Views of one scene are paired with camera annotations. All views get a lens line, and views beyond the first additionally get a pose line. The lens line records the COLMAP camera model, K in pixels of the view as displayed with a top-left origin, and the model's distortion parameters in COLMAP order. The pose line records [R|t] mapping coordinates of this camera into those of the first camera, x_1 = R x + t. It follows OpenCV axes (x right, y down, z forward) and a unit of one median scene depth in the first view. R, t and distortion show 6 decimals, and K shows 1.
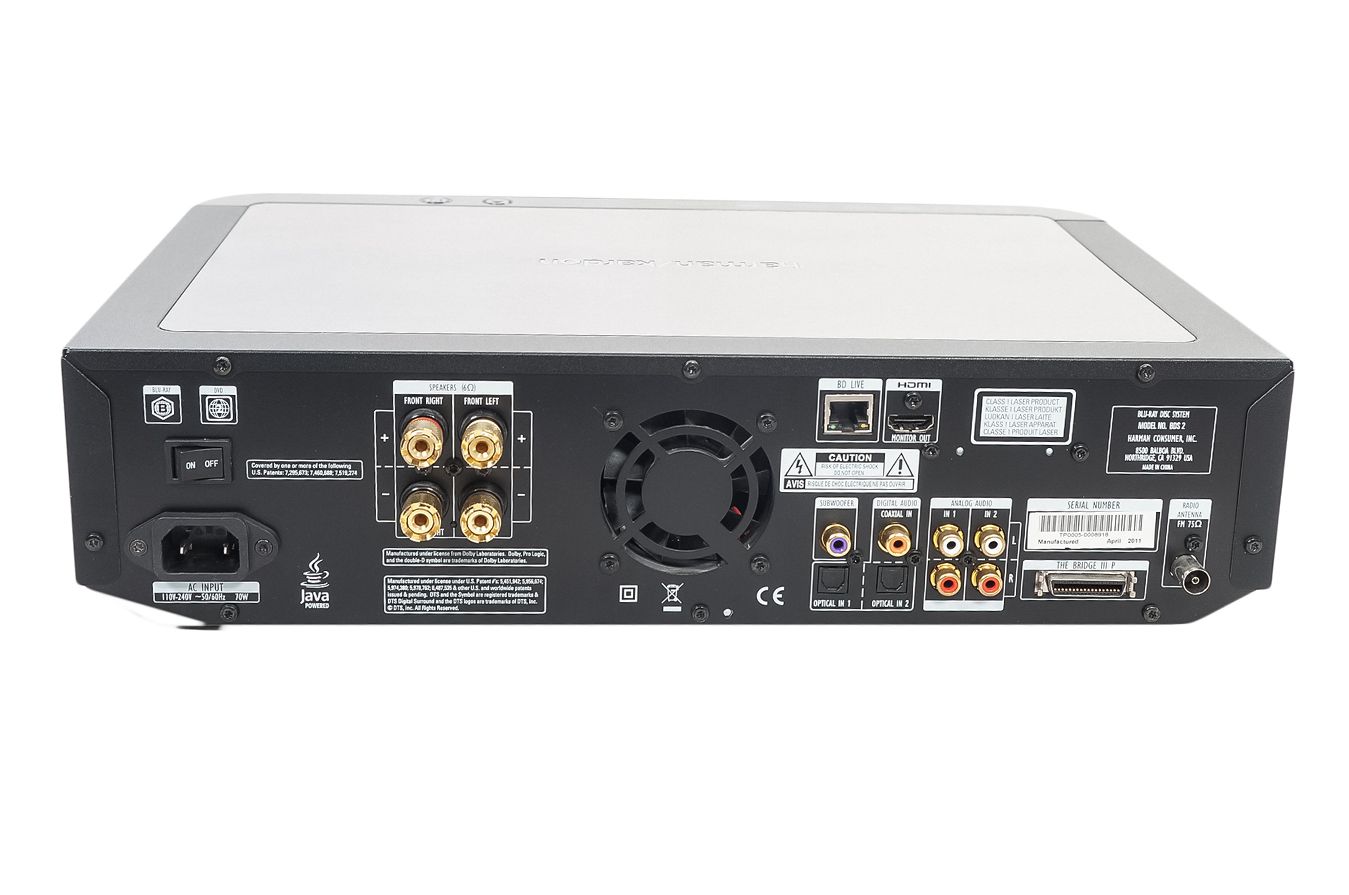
lens RADIAL K [[1880.5, 0, 674.5], [0, 1880.5, 437.4], [0, 0, 1]] dist [-0.042514, 0.000000]
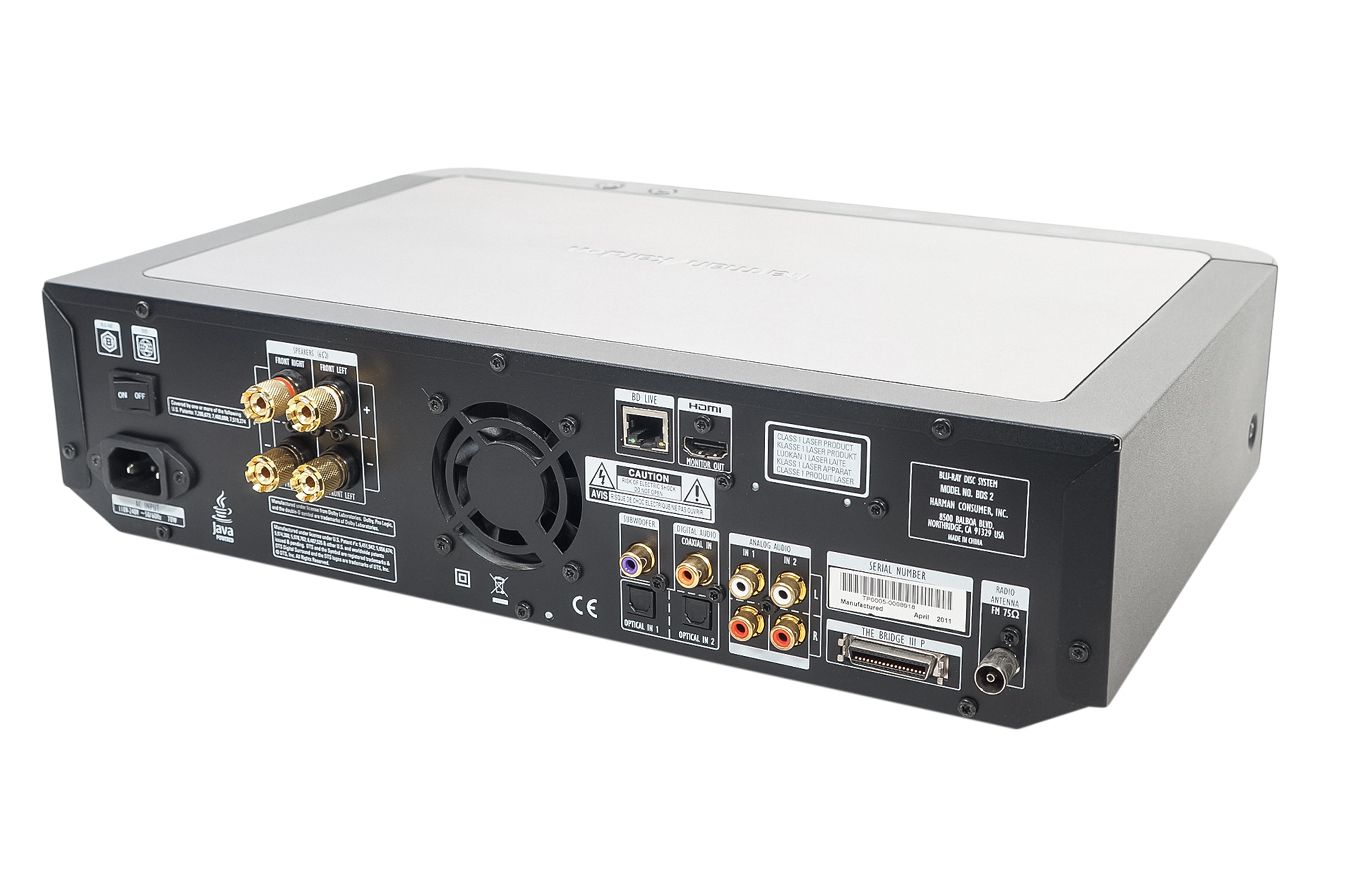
lens RADIAL K [[1880.5, 0, 674.2], [0, 1880.5, 454.1], [0, 0, 1]] dist [-0.042514, 0.000000]
pose [[0.855165, 0.140637, -0.498914, 0.573700], [-0.134745, 0.989716, 0.048027, -0.047076], [0.500537, 0.026155, 0.865320, 0.184276]]
